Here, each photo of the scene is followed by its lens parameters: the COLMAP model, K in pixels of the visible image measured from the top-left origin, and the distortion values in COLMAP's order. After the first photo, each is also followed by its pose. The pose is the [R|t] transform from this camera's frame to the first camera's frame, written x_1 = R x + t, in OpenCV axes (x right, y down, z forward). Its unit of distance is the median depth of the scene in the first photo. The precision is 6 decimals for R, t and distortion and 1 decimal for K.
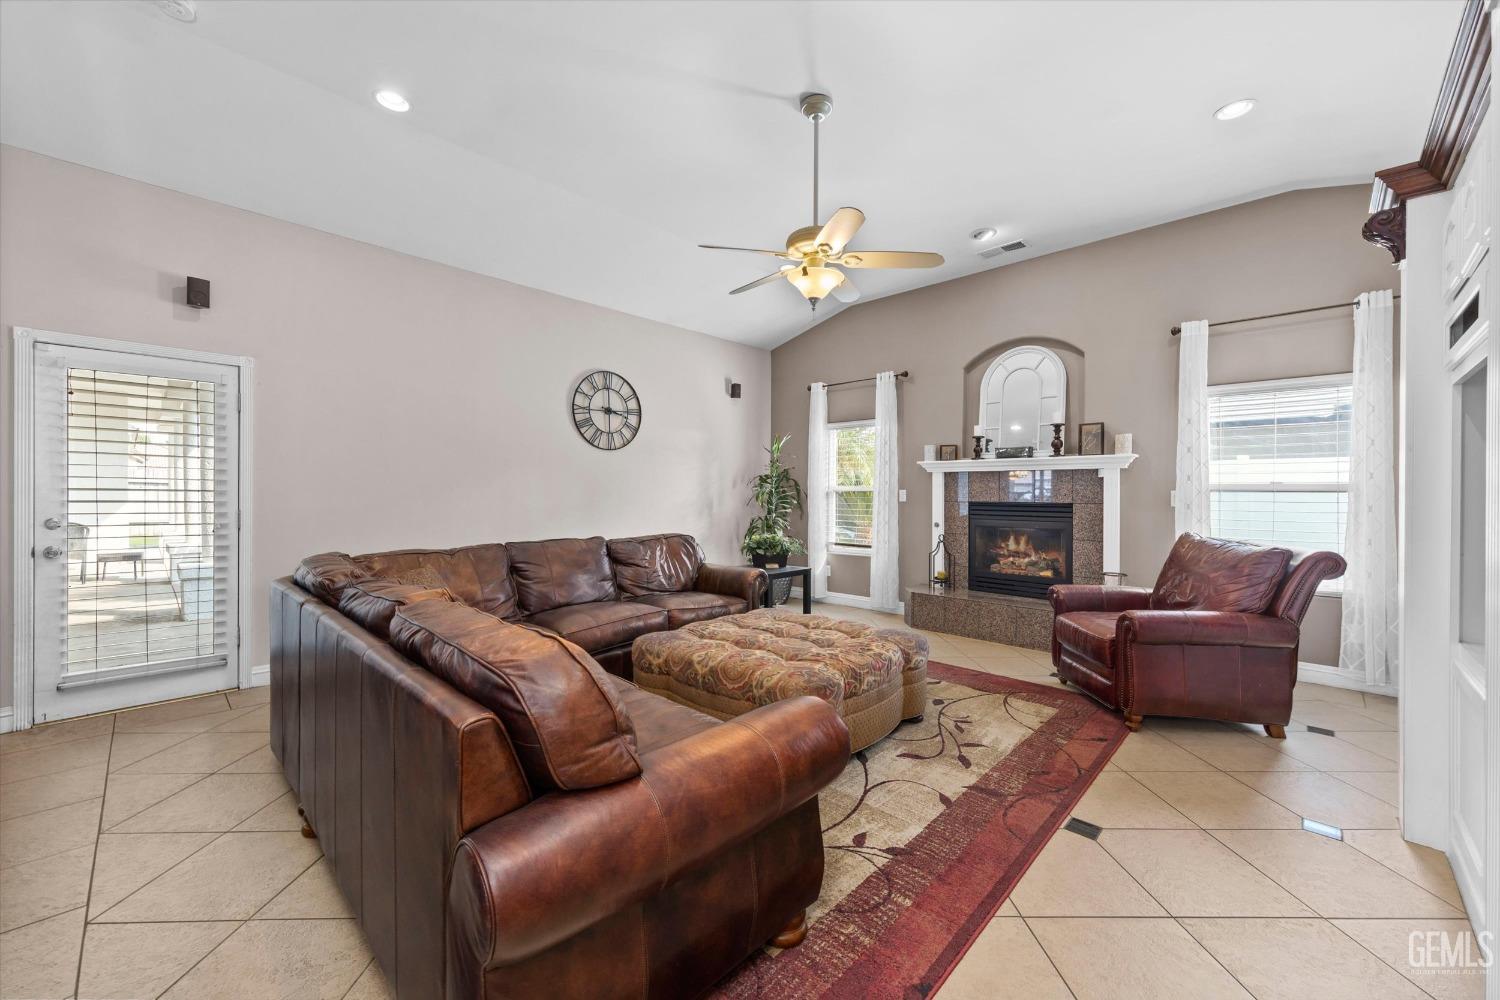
lens RADIAL K [[583.5, 0, 750.0], [0, 583.5, 500.0], [0, 0, 1]] dist [0.053322, -0.000016]
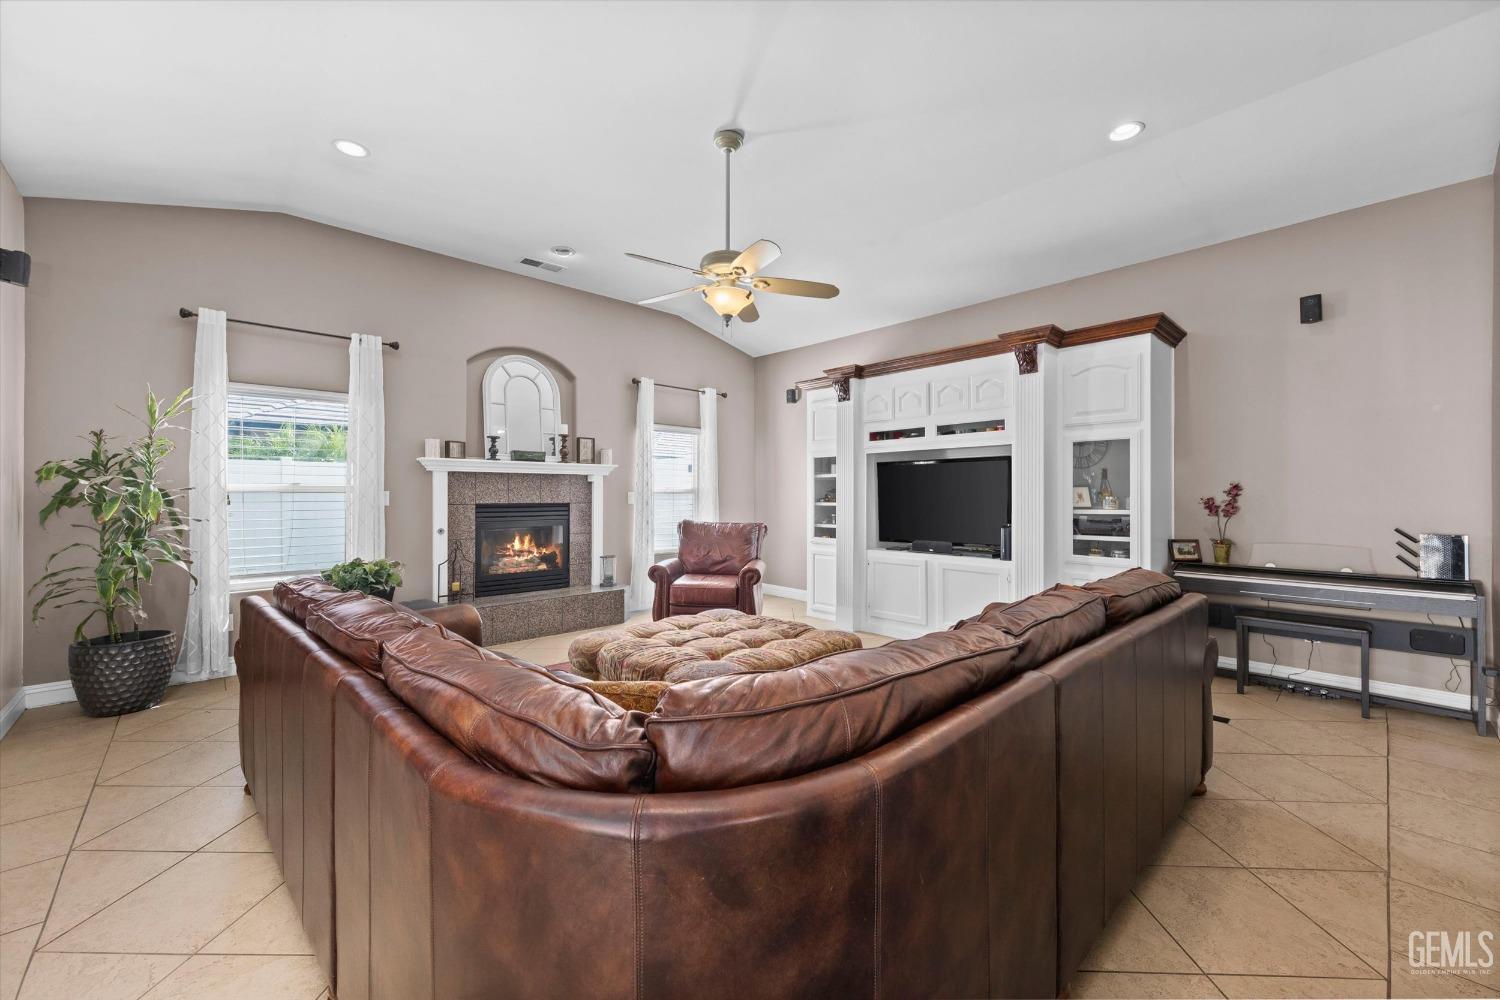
lens RADIAL K [[589.1, 0, 750.0], [0, 589.1, 500.0], [0, 0, 1]] dist [-0.001277, -0.000105]
pose [[0.055969, -0.014902, 0.998321, -0.563598], [0.014779, 0.999791, 0.014095, -0.010963], [-0.998323, 0.013965, 0.056177, 0.531875]]
